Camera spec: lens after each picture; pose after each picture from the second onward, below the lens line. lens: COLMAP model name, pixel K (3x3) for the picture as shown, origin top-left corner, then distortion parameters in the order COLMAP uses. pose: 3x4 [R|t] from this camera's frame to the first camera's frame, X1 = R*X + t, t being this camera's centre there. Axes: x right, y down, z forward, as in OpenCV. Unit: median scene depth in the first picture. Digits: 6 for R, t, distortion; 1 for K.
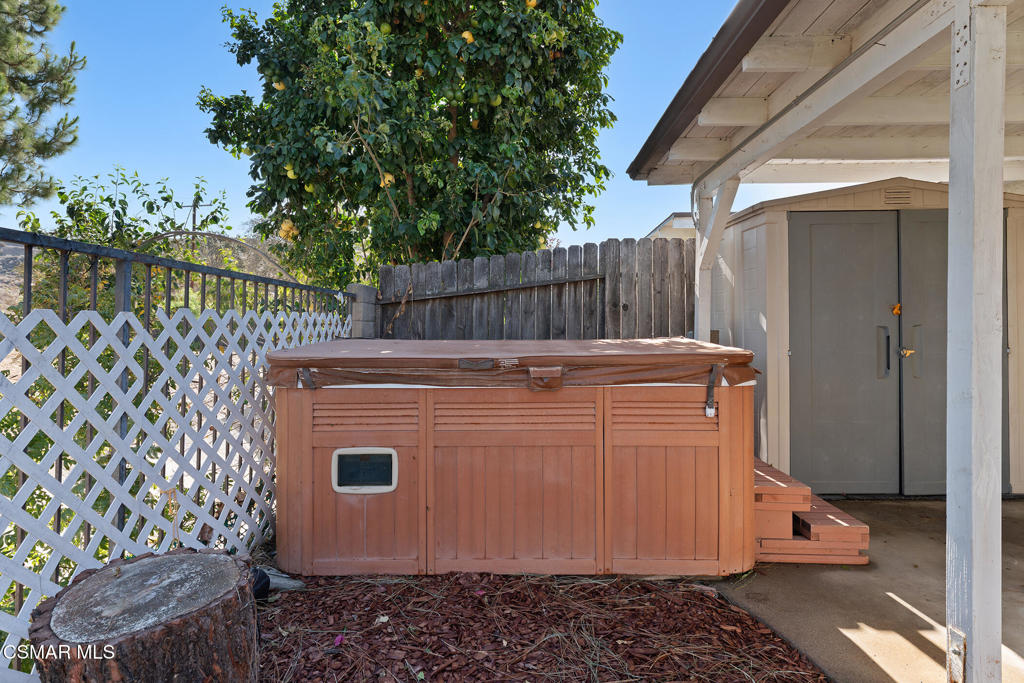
lens RADIAL K [[546.1, 0, 512.1], [0, 546.1, 319.2], [0, 0, 1]] dist [0.000145, -0.000154]
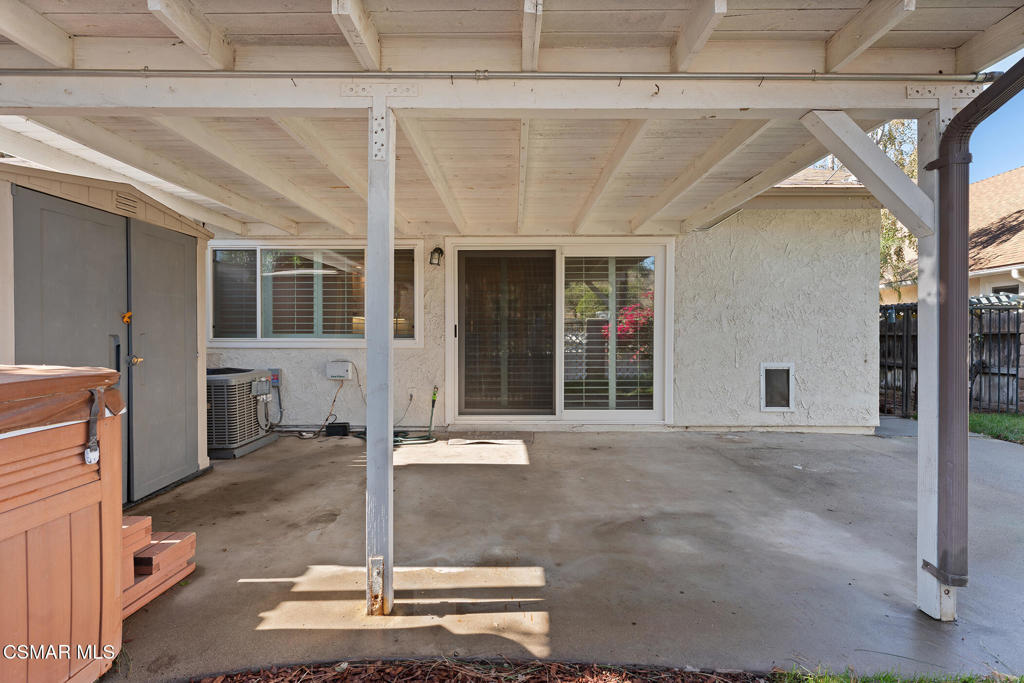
lens RADIAL K [[486.3, 0, 512.0], [0, 486.3, 341.5], [0, 0, 1]] dist [-0.002263, -0.000474]
pose [[-0.015263, -0.015746, 0.999760, -0.254047], [-0.015074, 0.999766, 0.015516, 0.001192], [-0.999770, -0.014833, -0.015497, 0.431523]]
